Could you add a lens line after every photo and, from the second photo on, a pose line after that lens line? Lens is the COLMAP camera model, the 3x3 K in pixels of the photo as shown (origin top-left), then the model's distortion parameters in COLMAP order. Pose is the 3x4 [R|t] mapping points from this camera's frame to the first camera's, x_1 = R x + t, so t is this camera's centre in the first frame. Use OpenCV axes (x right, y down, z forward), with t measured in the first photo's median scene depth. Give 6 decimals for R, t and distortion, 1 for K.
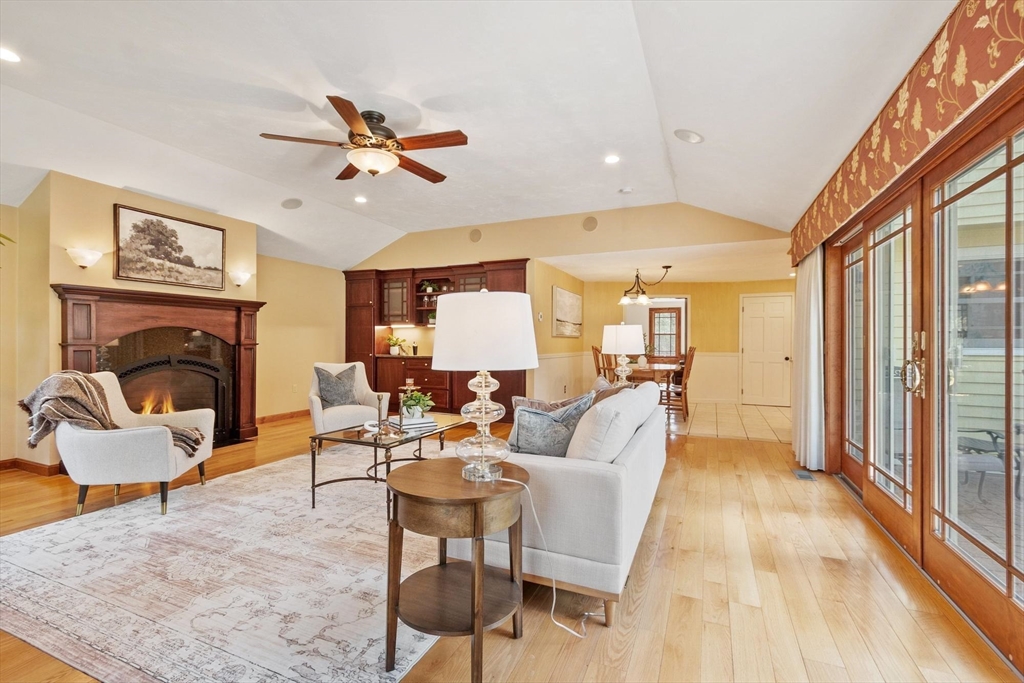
lens RADIAL K [[447.0, 0, 510.9], [0, 447.0, 343.8], [0, 0, 1]] dist [0.002977, -0.000443]
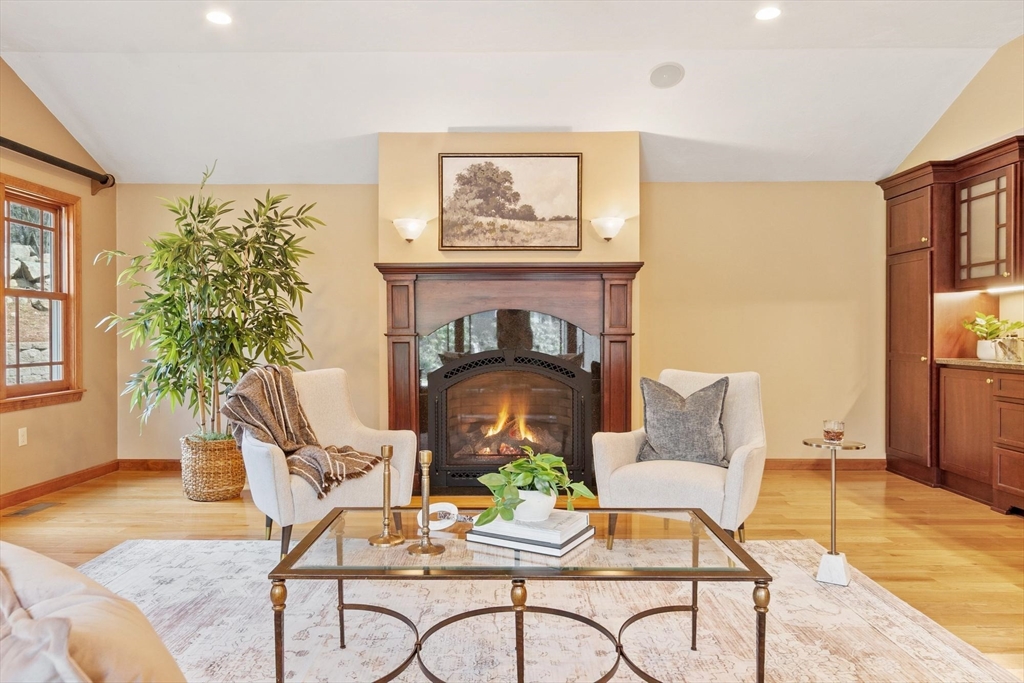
lens RADIAL K [[689.0, 0, 508.3], [0, 689.0, 345.5], [0, 0, 1]] dist [0.013020, -0.002656]
pose [[0.402304, 0.008746, -0.915464, 0.239235], [0.000370, 0.999953, 0.009715, 0.007754], [0.915506, -0.004247, 0.402282, 0.566184]]
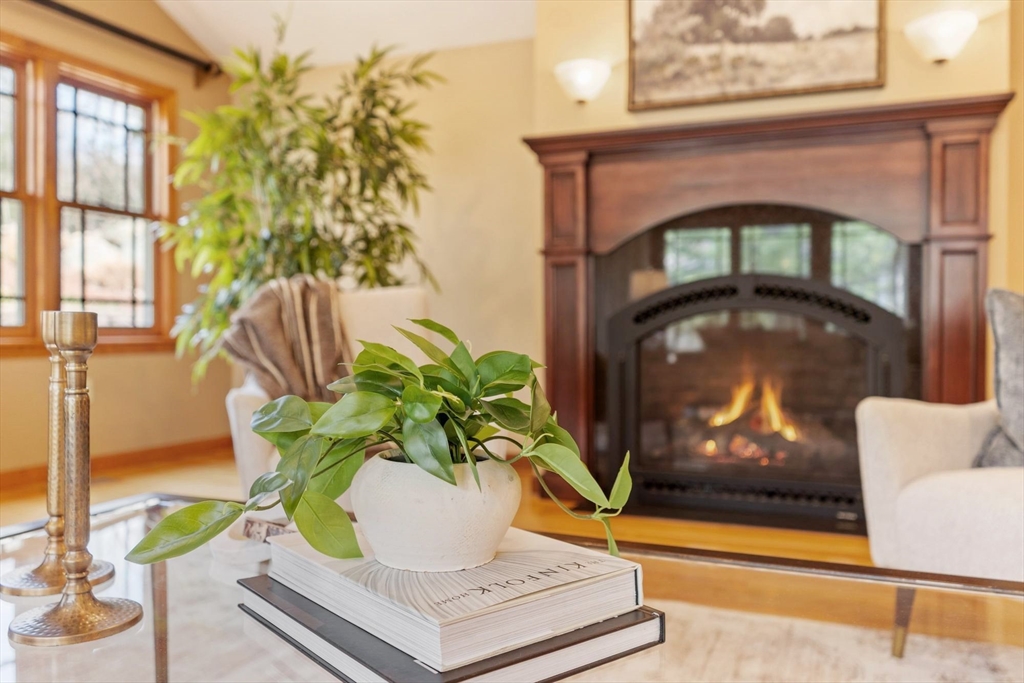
lens RADIAL K [[829.2, 0, 515.8], [0, 829.2, 343.3], [0, 0, 1]] dist [0.000218, -0.017877]
pose [[0.023028, 0.007949, -0.999703, -0.011050], [-0.005475, 0.999954, 0.007825, 0.083481], [0.999720, 0.005293, 0.023070, 0.780226]]
